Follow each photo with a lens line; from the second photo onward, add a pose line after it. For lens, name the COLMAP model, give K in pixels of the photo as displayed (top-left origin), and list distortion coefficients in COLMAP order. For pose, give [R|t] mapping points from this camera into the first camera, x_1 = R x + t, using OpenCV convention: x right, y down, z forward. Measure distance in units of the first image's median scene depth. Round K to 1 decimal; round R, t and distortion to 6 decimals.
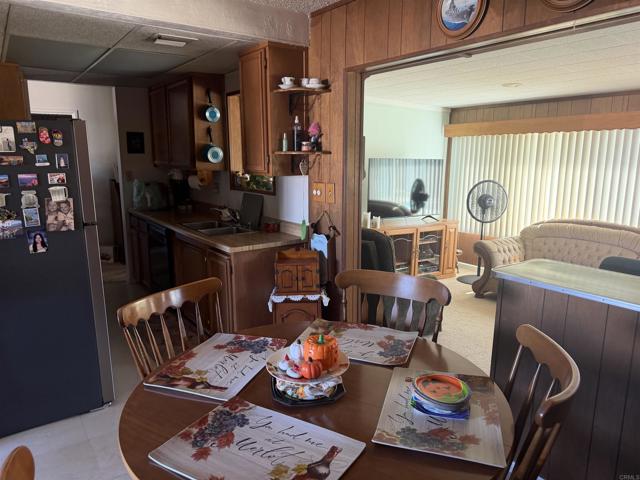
lens RADIAL K [[447.9, 0, 320.0], [0, 447.9, 240.0], [0, 0, 1]] dist [0.024488, -0.039263]
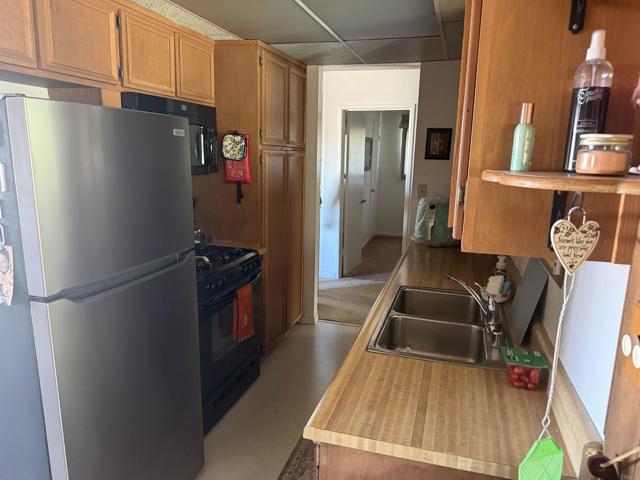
lens RADIAL K [[456.1, 0, 320.1], [0, 456.1, 249.4], [0, 0, 1]] dist [-0.002882, -0.002763]
pose [[0.611545, 0.176533, -0.771264, 0.068830], [-0.167380, 0.981594, 0.091958, -0.156935], [0.773303, 0.072858, 0.629837, 0.739726]]
